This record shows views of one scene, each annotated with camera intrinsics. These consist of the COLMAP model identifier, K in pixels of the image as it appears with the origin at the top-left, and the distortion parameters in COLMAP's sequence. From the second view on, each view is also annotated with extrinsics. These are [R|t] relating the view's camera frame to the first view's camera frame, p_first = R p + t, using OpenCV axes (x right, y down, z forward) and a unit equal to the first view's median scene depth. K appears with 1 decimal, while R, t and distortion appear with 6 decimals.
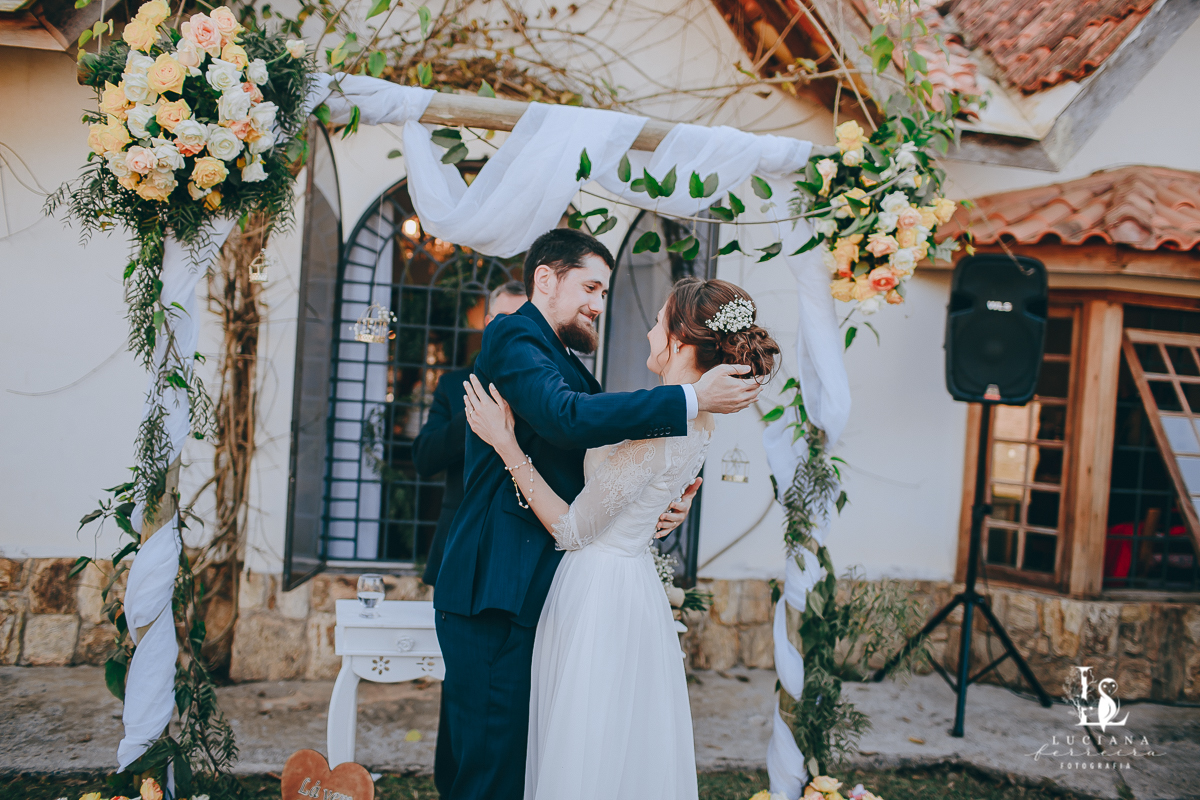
lens RADIAL K [[1159.5, 0, 603.1], [0, 1159.5, 396.9], [0, 0, 1]] dist [-0.093664, 0.096152]
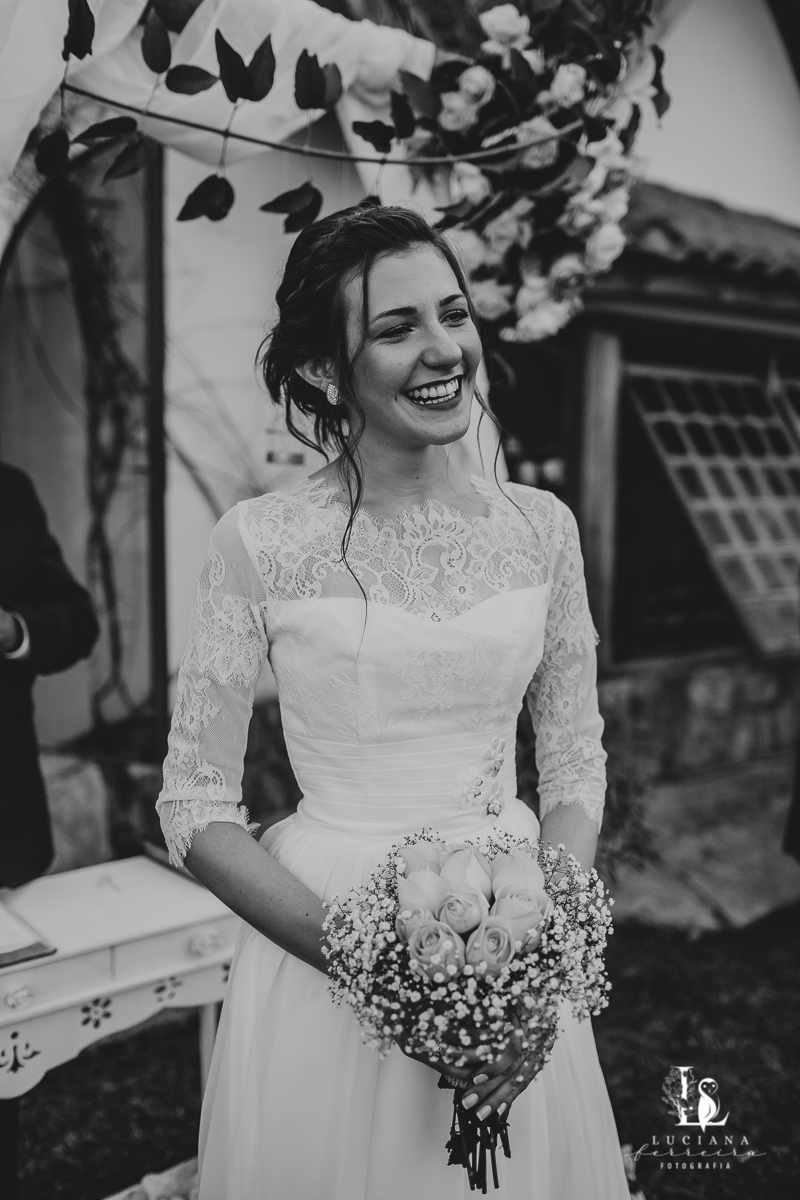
lens RADIAL K [[1159.5, 0, 395.1], [0, 1159.5, 591.4], [0, 0, 1]] dist [-0.093664, 0.096152]
pose [[0.911817, -0.105055, 0.396930, -0.063520], [0.056196, 0.989547, 0.132811, -0.015404], [-0.406733, -0.098793, 0.908189, 0.301170]]
